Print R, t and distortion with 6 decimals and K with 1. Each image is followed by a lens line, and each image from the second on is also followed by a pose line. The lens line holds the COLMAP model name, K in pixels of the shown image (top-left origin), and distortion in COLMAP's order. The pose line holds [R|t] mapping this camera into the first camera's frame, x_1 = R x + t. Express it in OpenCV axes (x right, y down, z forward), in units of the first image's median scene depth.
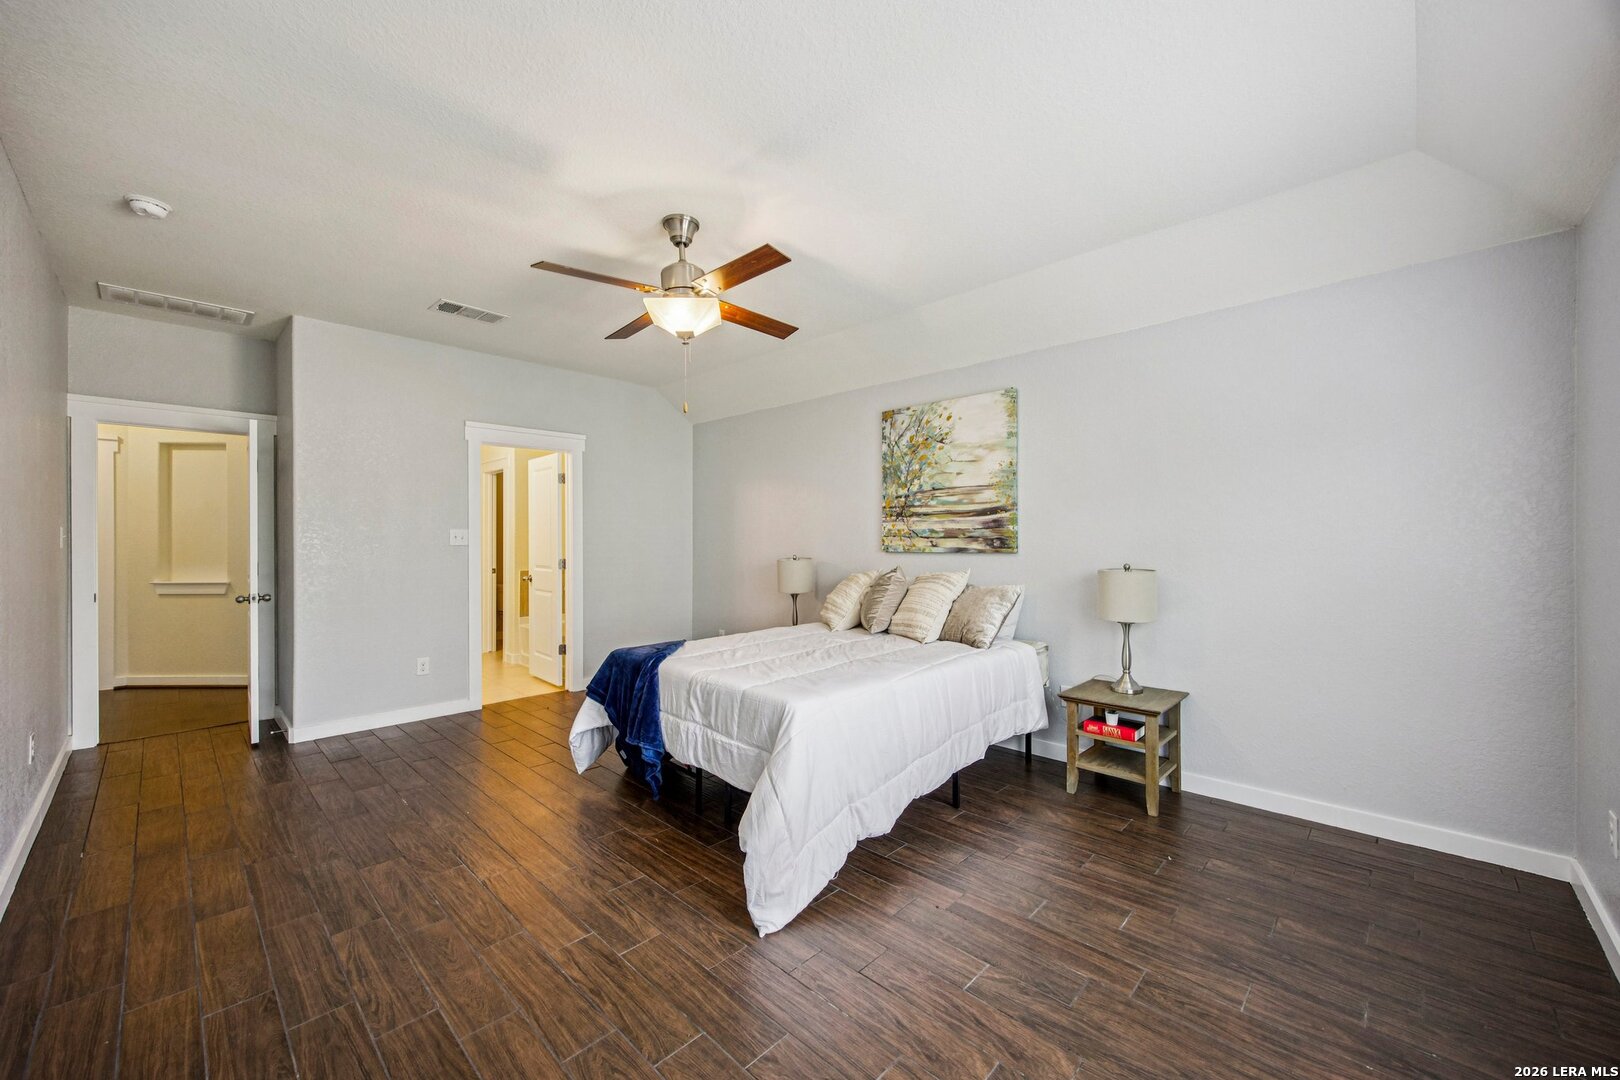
lens RADIAL K [[627.6, 0, 805.0], [0, 627.6, 534.3], [0, 0, 1]] dist [0.002744, 0.000548]
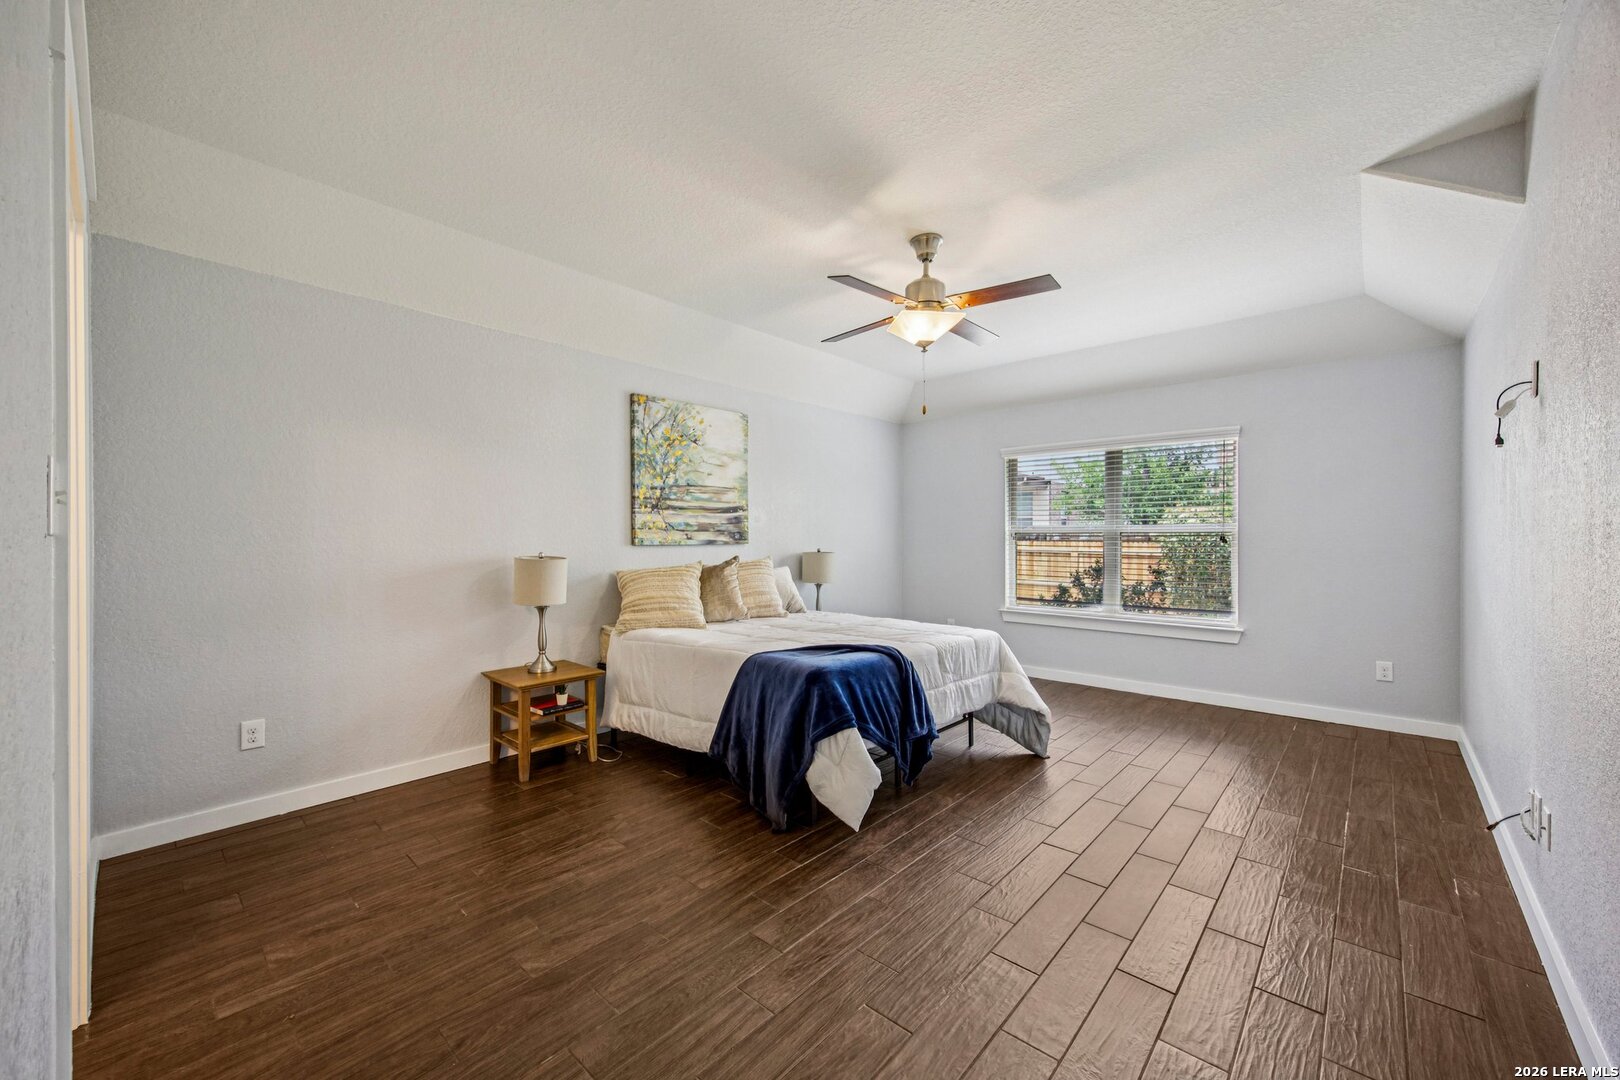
lens RADIAL K [[627.6, 0, 818.1], [0, 627.6, 540.2], [0, 0, 1]] dist [0.002744, 0.000548]
pose [[-0.048183, -0.006550, 0.998817, -0.871053], [-0.013575, 0.999890, 0.005902, 0.012206], [-0.998746, -0.013275, -0.048267, 0.833452]]
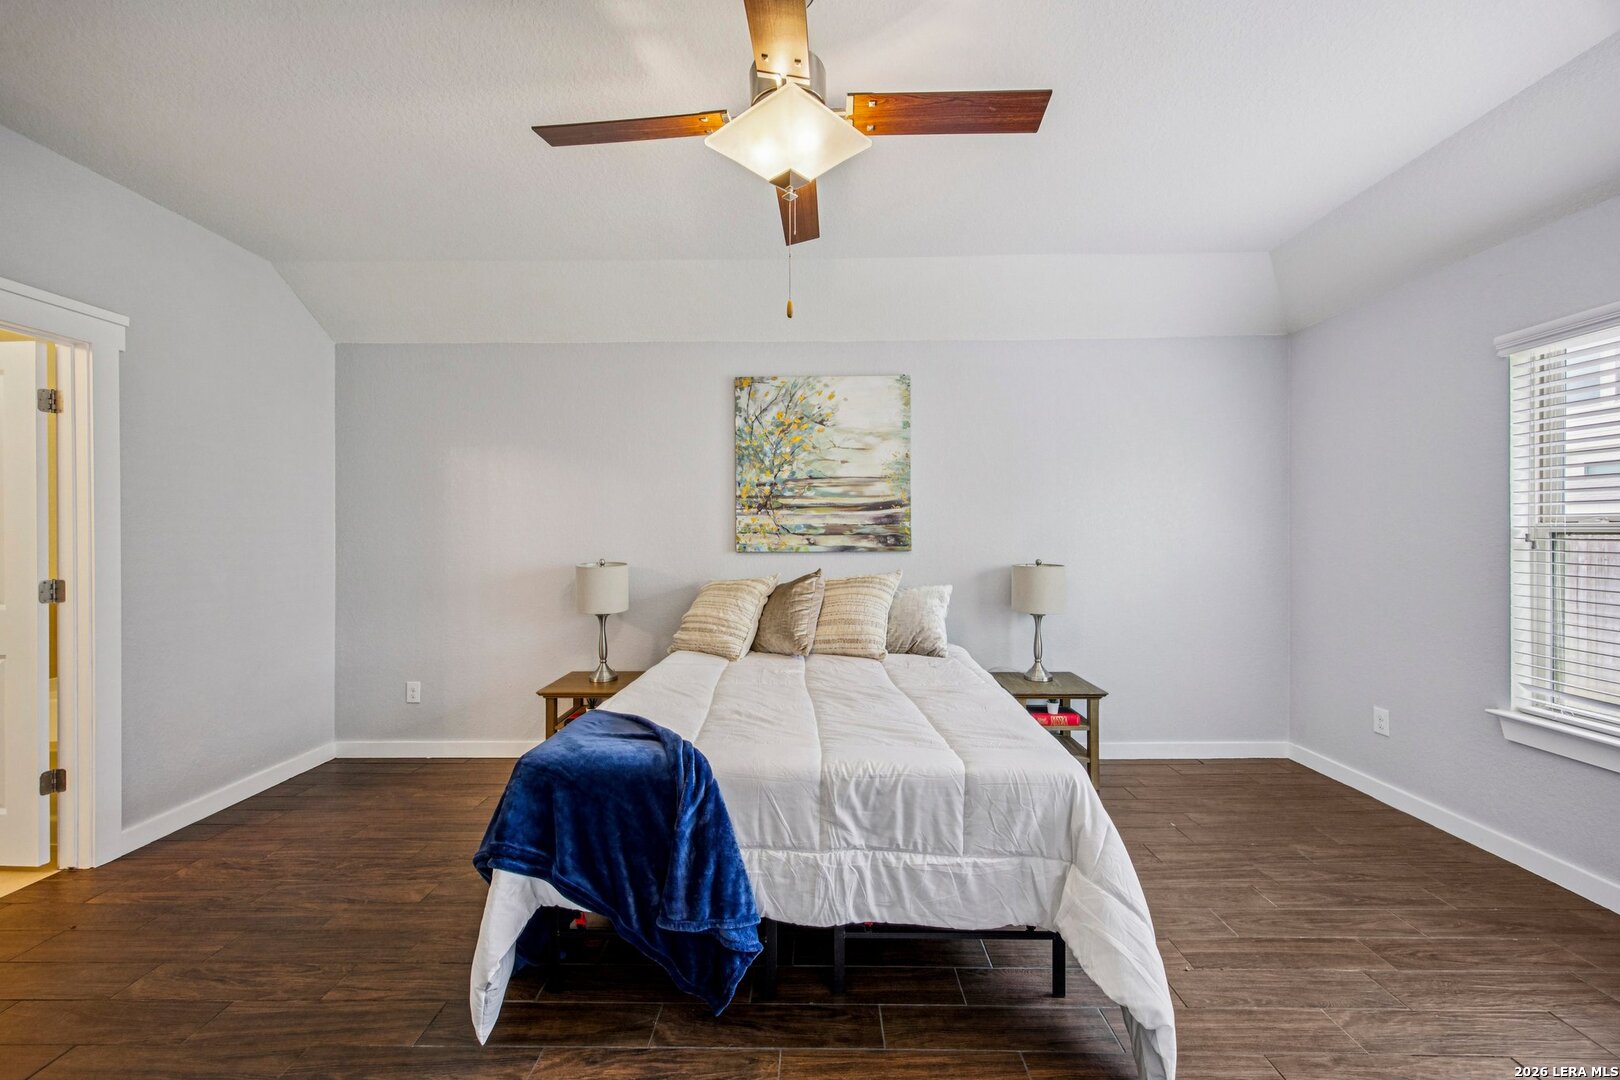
lens RADIAL K [[627.6, 0, 811.5], [0, 627.6, 535.6], [0, 0, 1]] dist [0.002744, 0.000548]
pose [[0.726502, 0.000104, 0.687164, -0.383317], [-0.005779, 0.999966, 0.005959, 0.001827], [-0.687140, -0.008300, 0.726478, 0.379090]]
